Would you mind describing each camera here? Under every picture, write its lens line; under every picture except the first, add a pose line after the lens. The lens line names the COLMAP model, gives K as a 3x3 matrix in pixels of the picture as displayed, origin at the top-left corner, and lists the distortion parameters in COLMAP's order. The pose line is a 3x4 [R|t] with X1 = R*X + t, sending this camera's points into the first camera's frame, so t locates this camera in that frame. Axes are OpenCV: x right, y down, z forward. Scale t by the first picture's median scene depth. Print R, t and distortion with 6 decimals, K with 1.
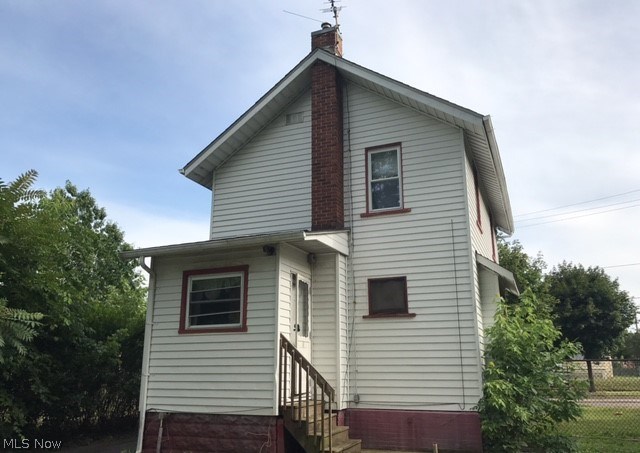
lens RADIAL K [[530.1, 0, 320.8], [0, 530.1, 228.2], [0, 0, 1]] dist [-0.017369, -0.026589]
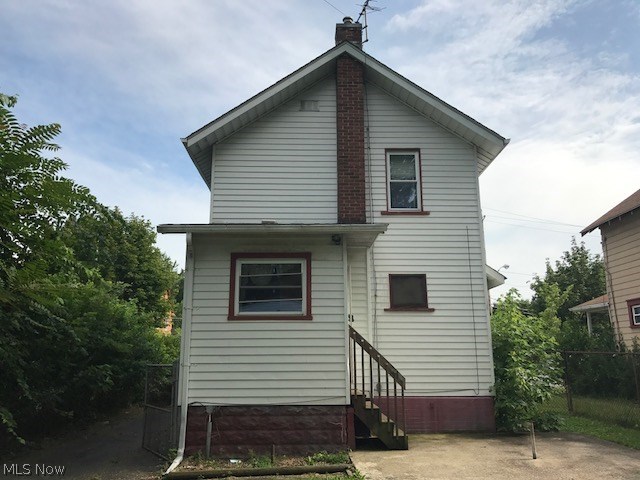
lens RADIAL K [[527.0, 0, 319.3], [0, 527.0, 236.3], [0, 0, 1]] dist [-0.036282, -0.000358]
pose [[0.918300, 0.093722, 0.384631, -0.467251], [-0.104343, 0.994518, 0.006784, 0.030267], [-0.381887, -0.046364, 0.923045, 0.098171]]
